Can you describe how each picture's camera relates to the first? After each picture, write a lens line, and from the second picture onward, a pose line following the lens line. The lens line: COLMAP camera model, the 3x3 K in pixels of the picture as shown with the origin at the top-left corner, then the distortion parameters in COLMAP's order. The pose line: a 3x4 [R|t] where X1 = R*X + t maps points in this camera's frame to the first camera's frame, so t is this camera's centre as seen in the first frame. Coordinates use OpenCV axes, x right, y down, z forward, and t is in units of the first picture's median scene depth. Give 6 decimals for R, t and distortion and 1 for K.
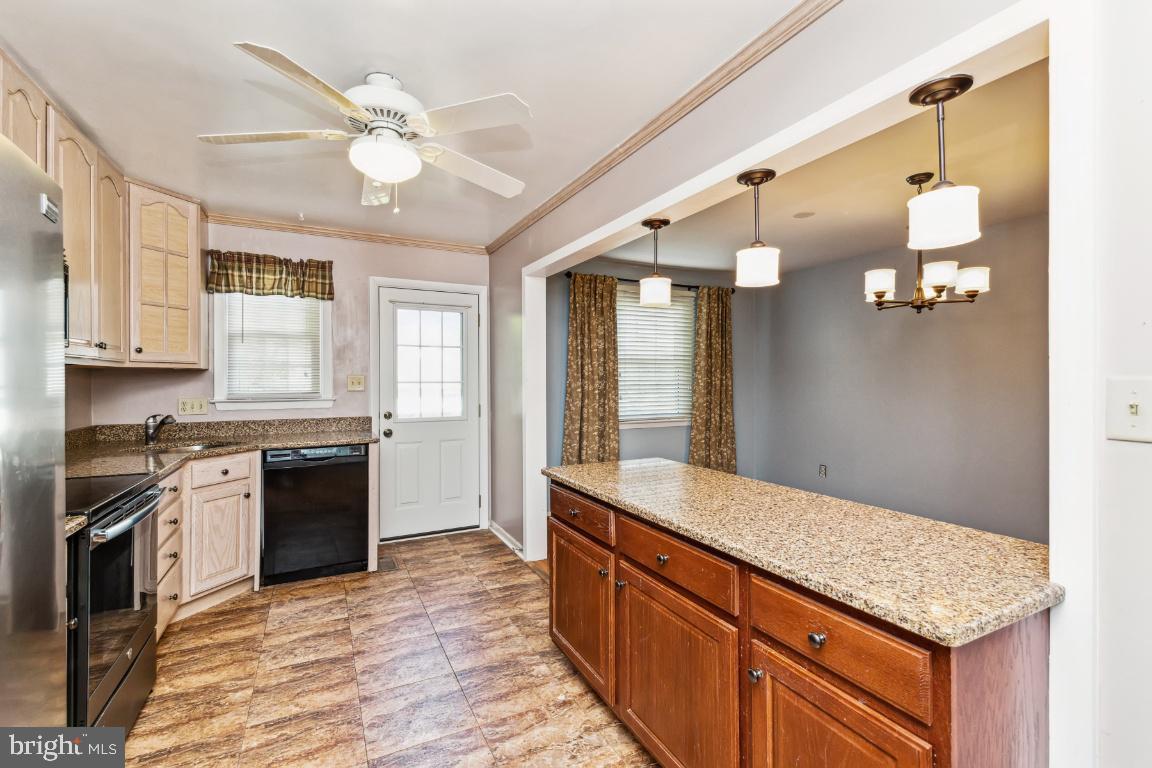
lens RADIAL K [[501.8, 0, 576.0], [0, 501.8, 384.0], [0, 0, 1]] dist [0.003673, -0.000351]
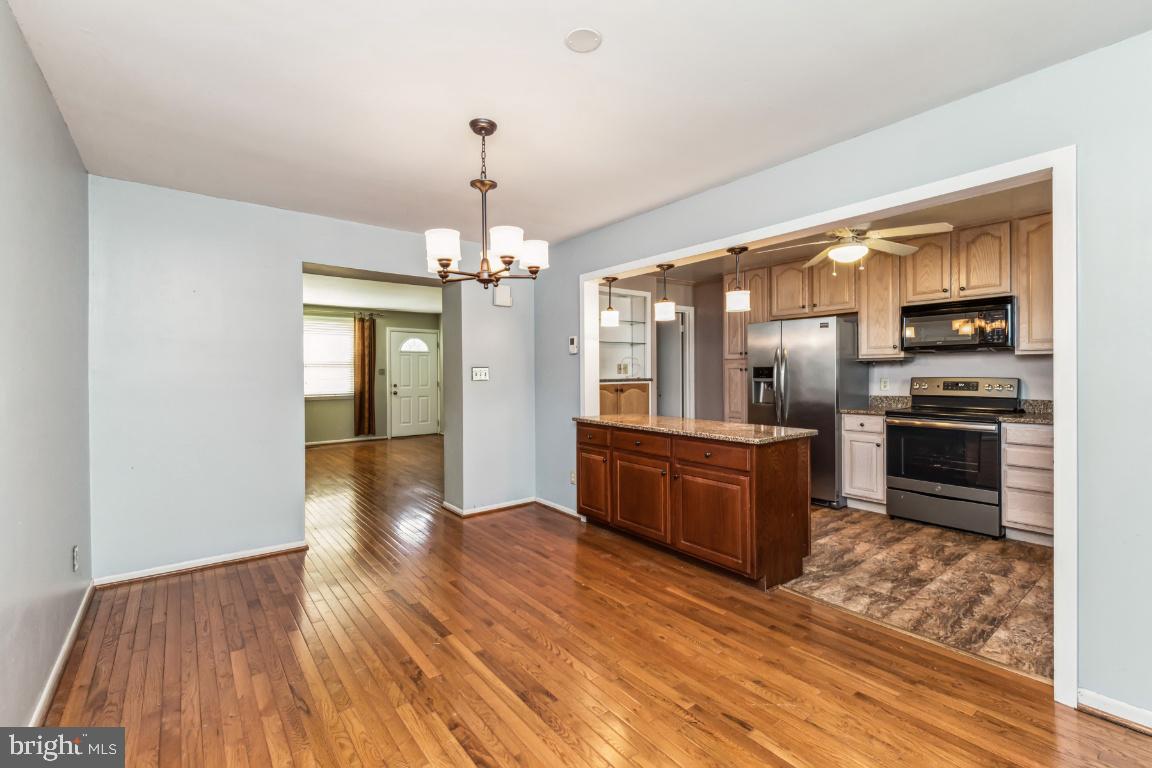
lens RADIAL K [[498.4, 0, 576.0], [0, 498.4, 377.2], [0, 0, 1]] dist [0.010275, -0.000782]
pose [[-0.983727, 0.013511, -0.179161, 0.776924], [0.010081, 0.999748, 0.020040, -0.009064], [0.179387, 0.017908, -0.983616, 2.102015]]
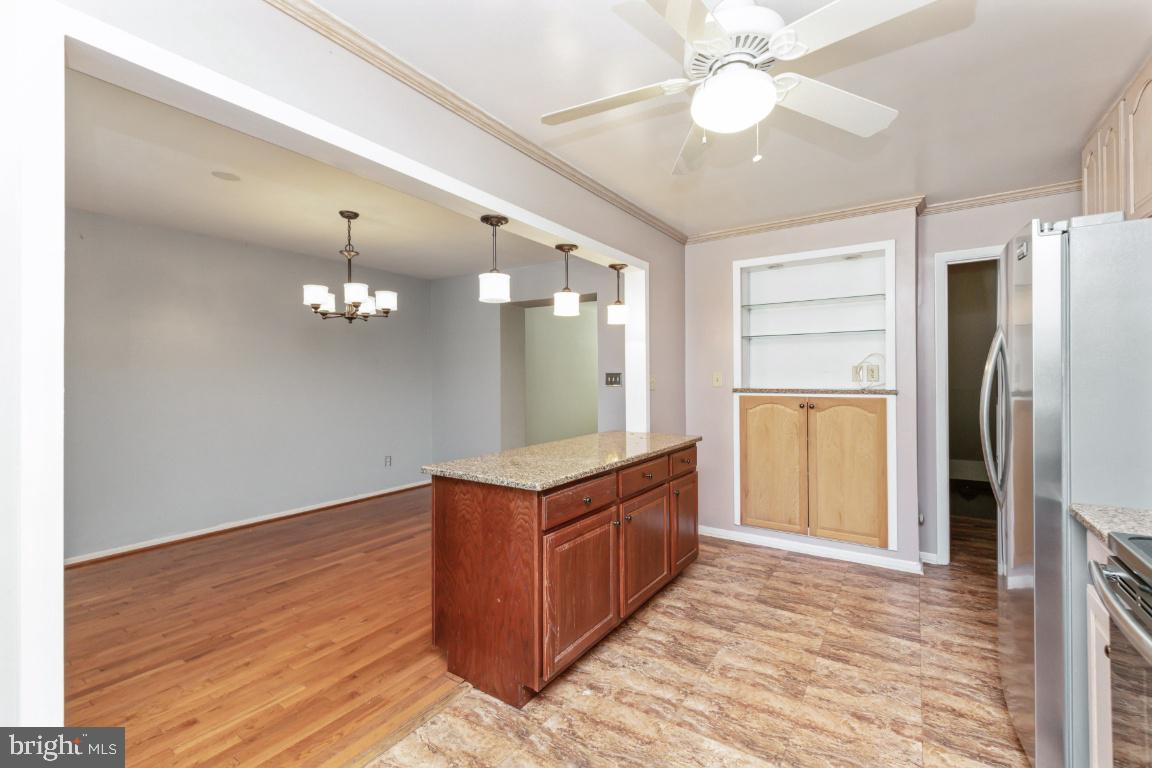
lens RADIAL K [[498.4, 0, 576.0], [0, 498.4, 377.2], [0, 0, 1]] dist [0.010275, -0.000782]
pose [[-0.482708, 0.005955, 0.875761, -0.752853], [0.013663, 0.999906, 0.000732, -0.000695], [-0.875675, 0.012319, -0.482744, 1.261432]]
